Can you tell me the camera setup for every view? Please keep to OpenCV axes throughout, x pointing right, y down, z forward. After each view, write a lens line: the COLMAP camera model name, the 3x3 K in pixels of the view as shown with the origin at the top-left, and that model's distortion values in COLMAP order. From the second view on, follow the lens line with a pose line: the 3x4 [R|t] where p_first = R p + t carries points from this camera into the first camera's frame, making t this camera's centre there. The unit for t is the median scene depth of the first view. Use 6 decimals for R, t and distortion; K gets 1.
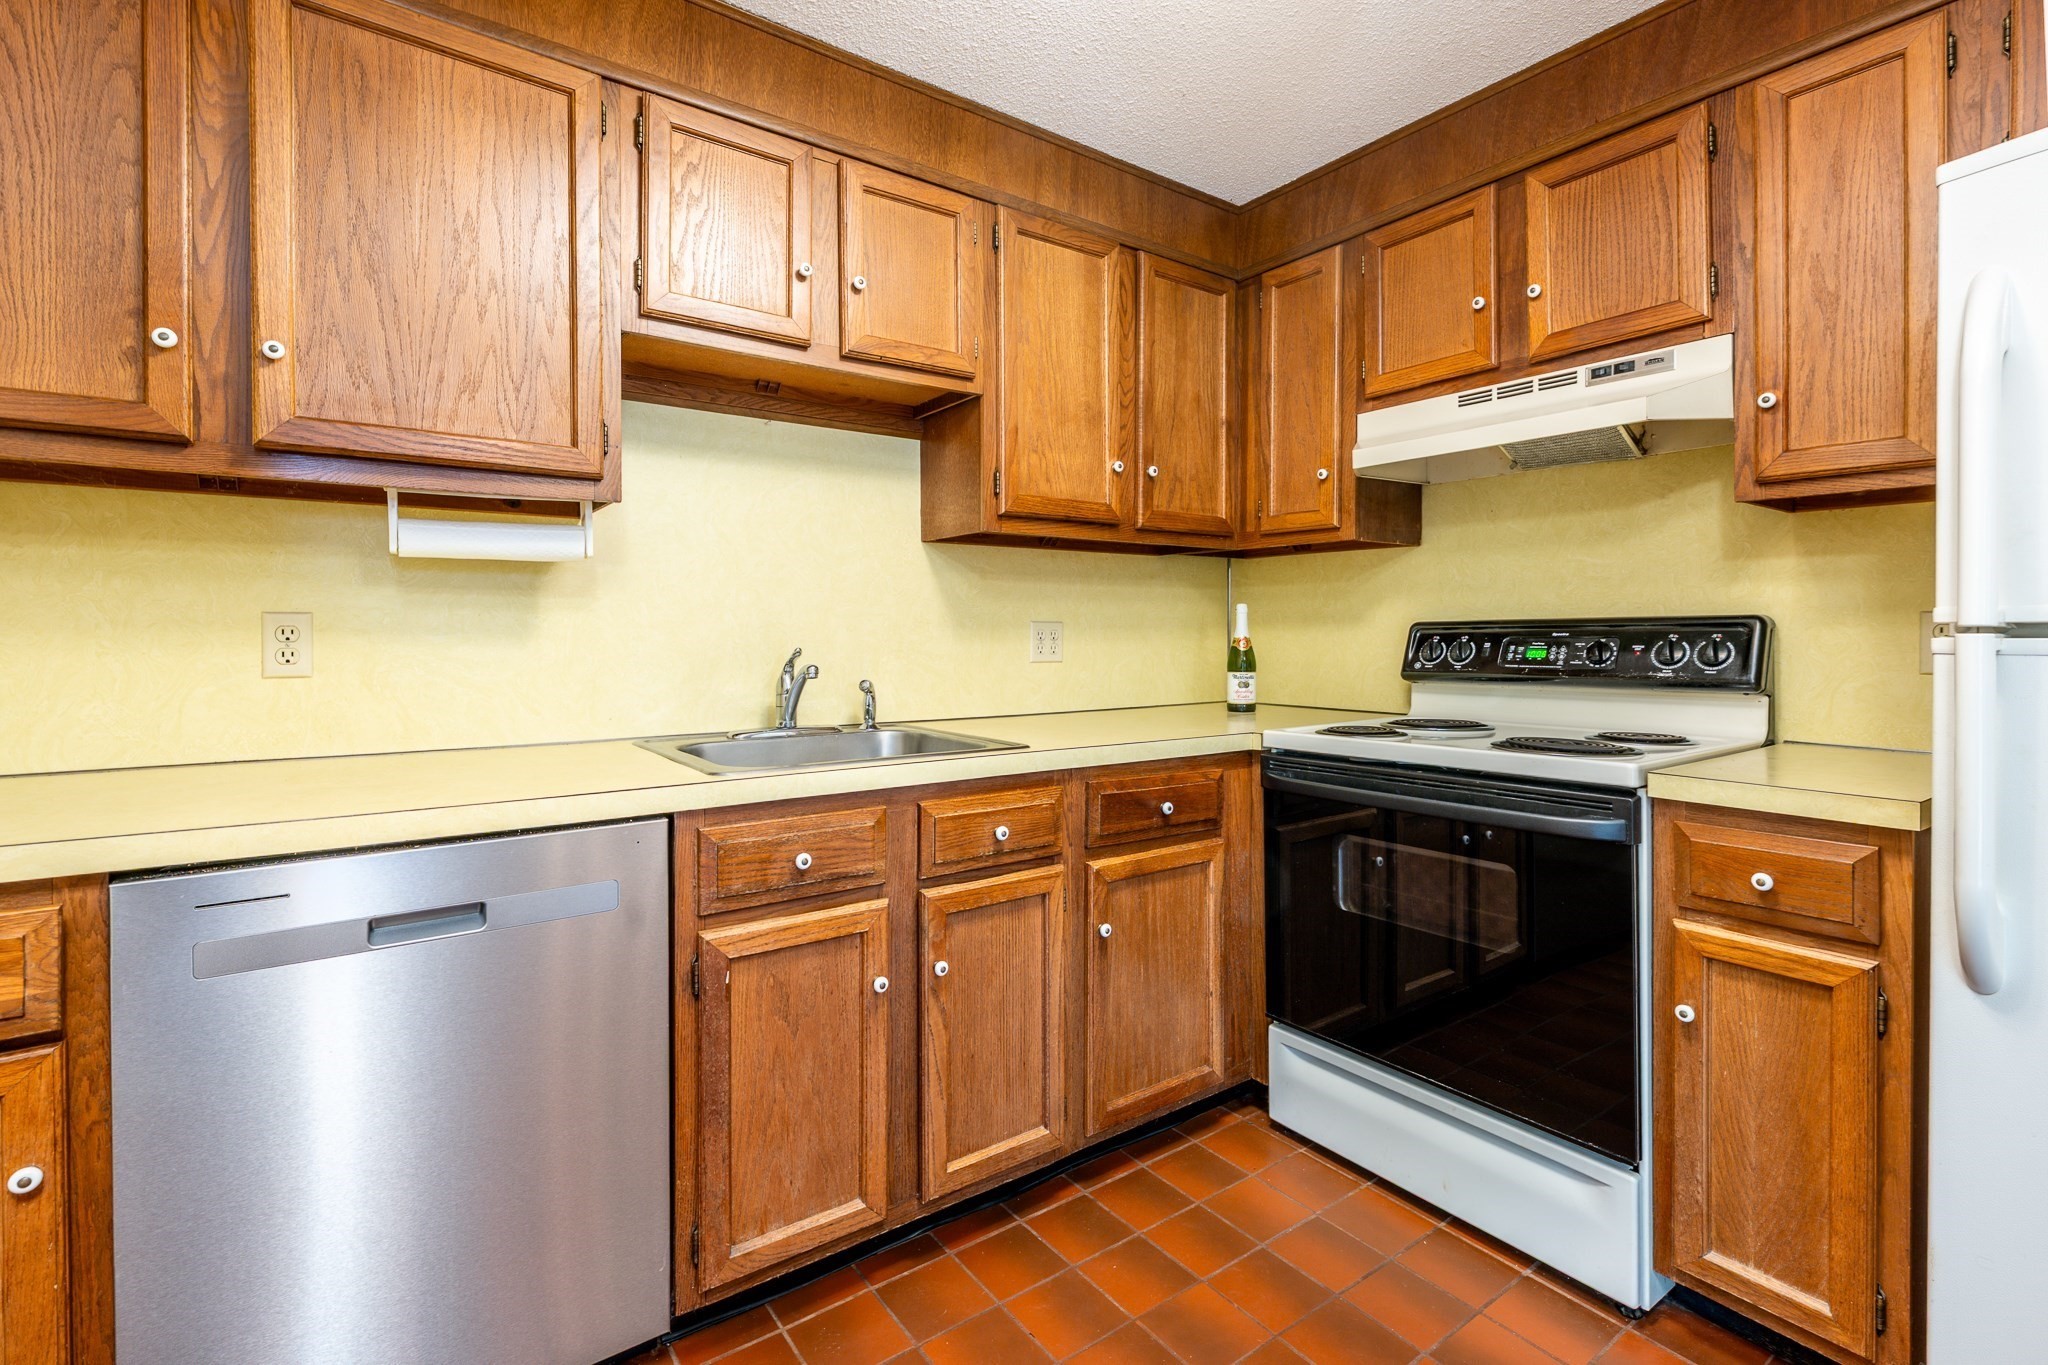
lens RADIAL K [[929.5, 0, 1034.3], [0, 929.5, 636.2], [0, 0, 1]] dist [-0.001225, -0.000057]
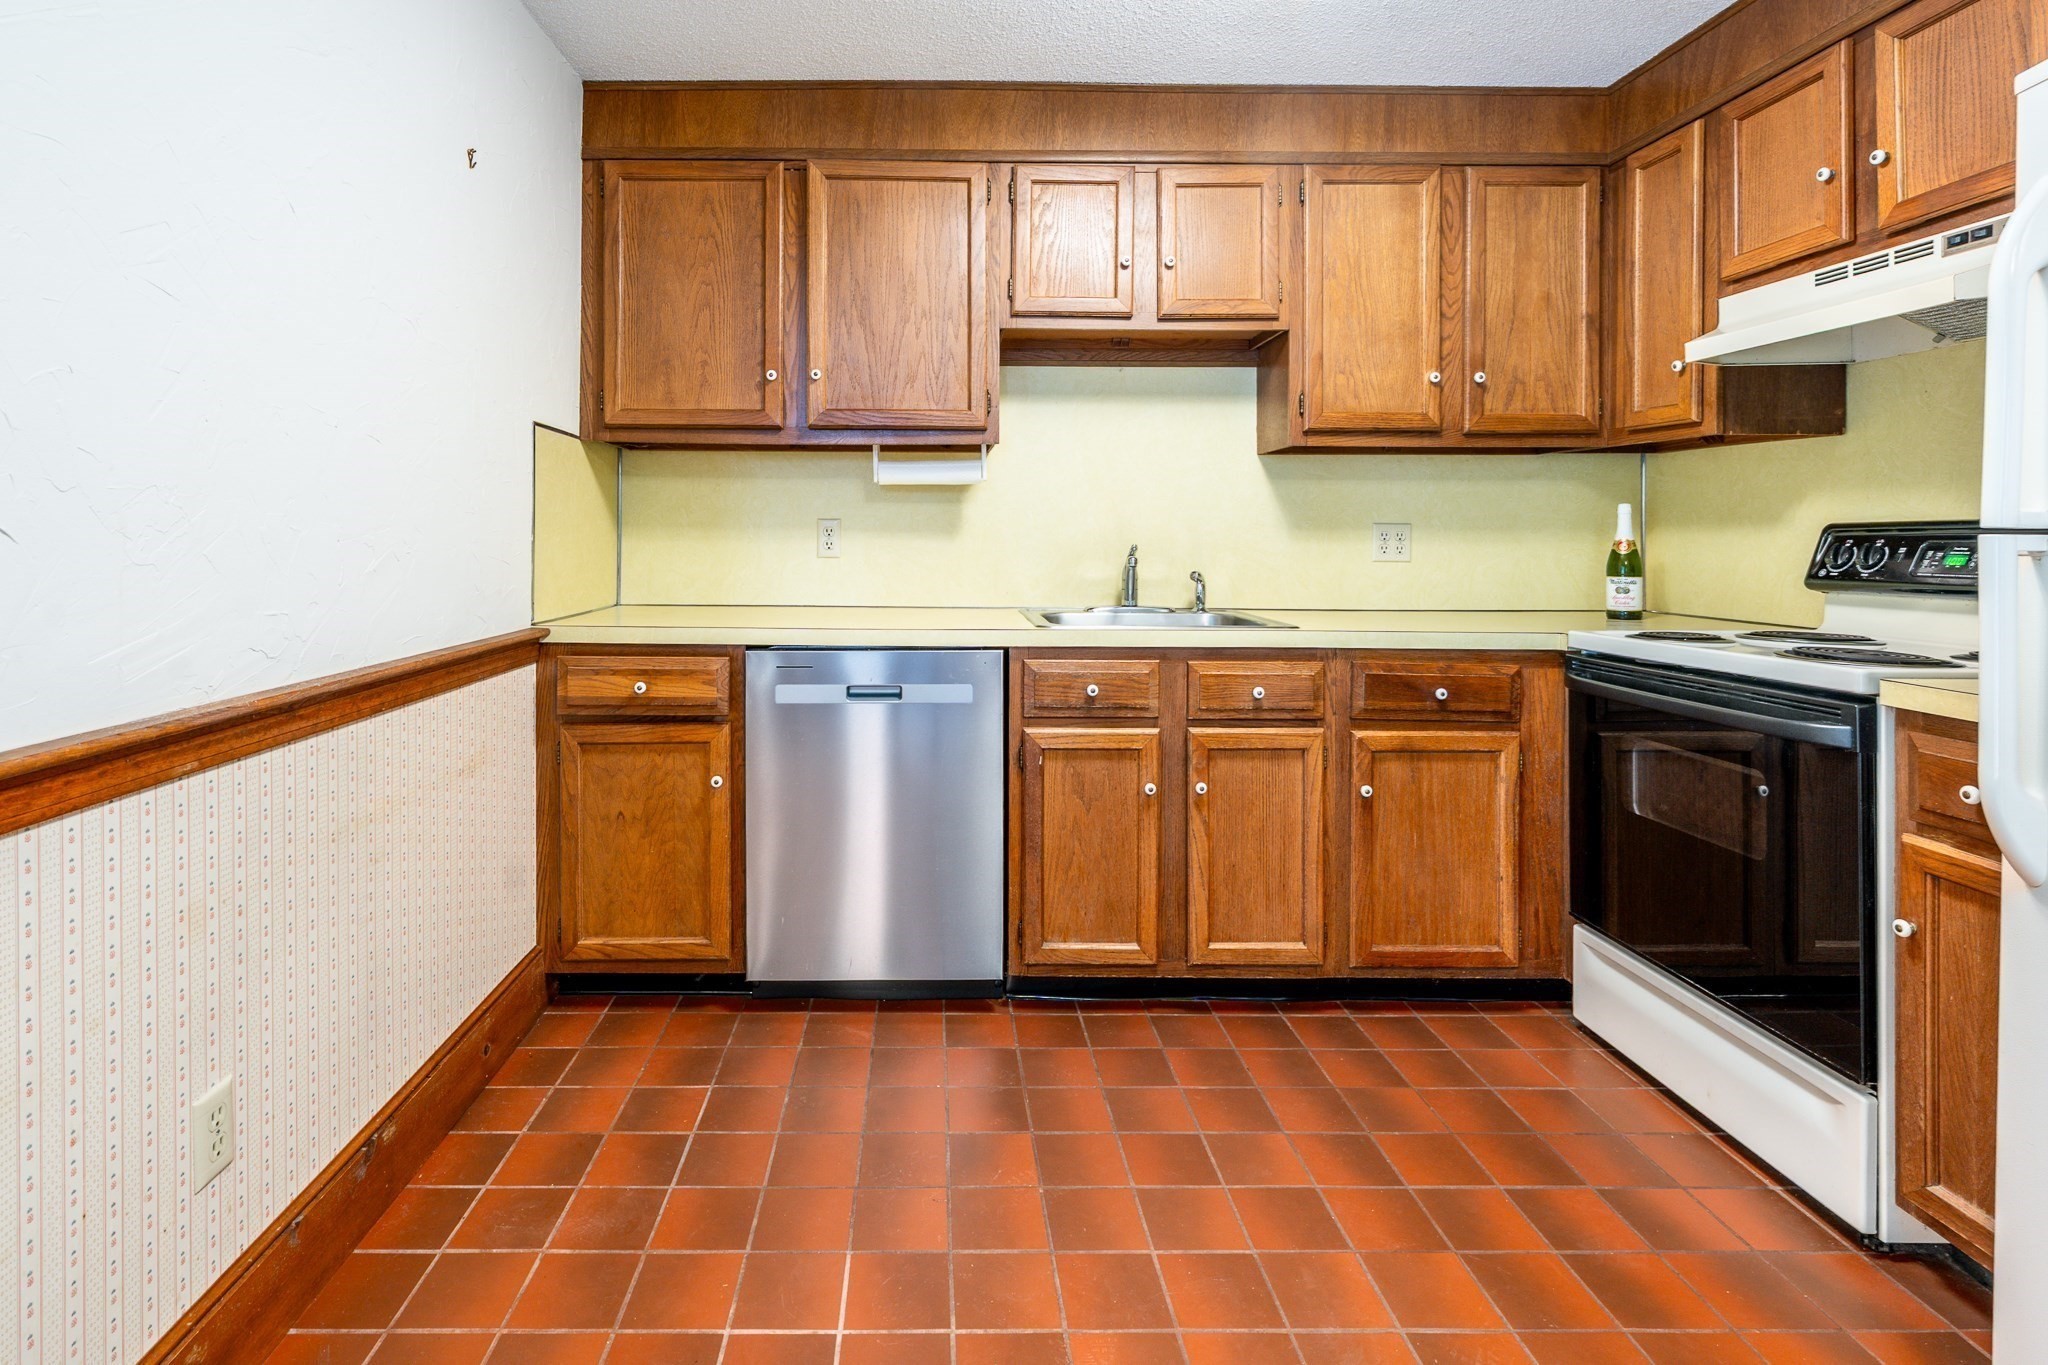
lens RADIAL K [[1066.9, 0, 961.4], [0, 1066.9, 534.2], [0, 0, 1]] dist [-0.001028, 0.000555]
pose [[0.819600, 0.004202, -0.572920, 0.424907], [-0.006707, 0.999975, -0.002260, 0.003773], [0.572896, 0.005695, 0.819608, -0.378808]]
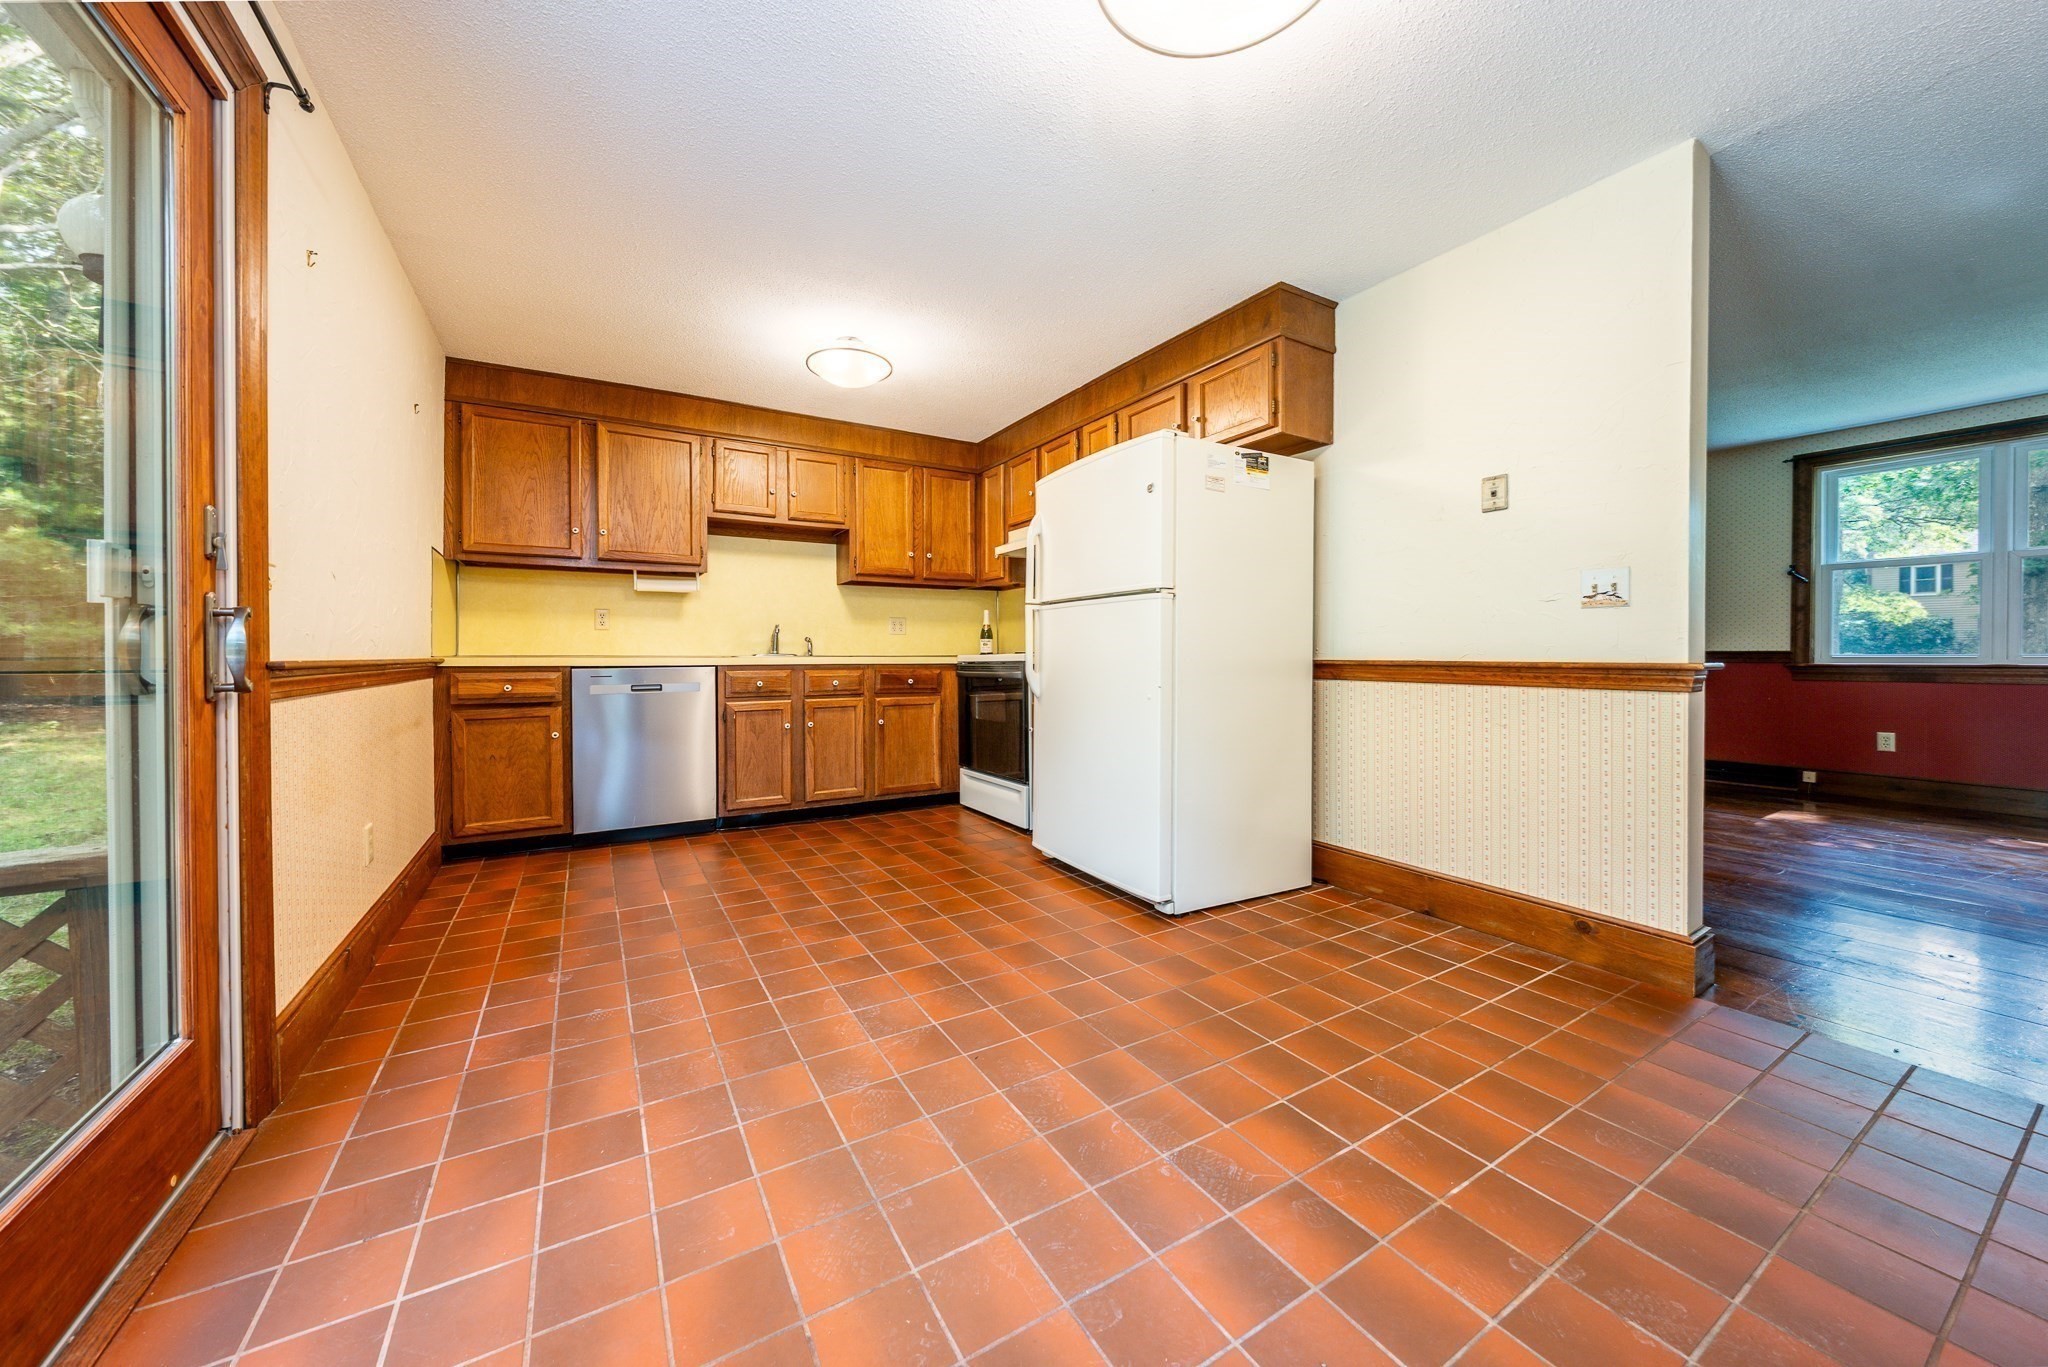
lens RADIAL K [[723.4, 0, 1076.1], [0, 723.4, 654.4], [0, 0, 1]] dist [-0.001117, -0.000125]
pose [[0.999077, -0.004316, -0.042749, 0.766338], [0.004201, 0.999987, -0.002791, 0.120788], [0.042760, 0.002609, 0.999082, -1.171844]]
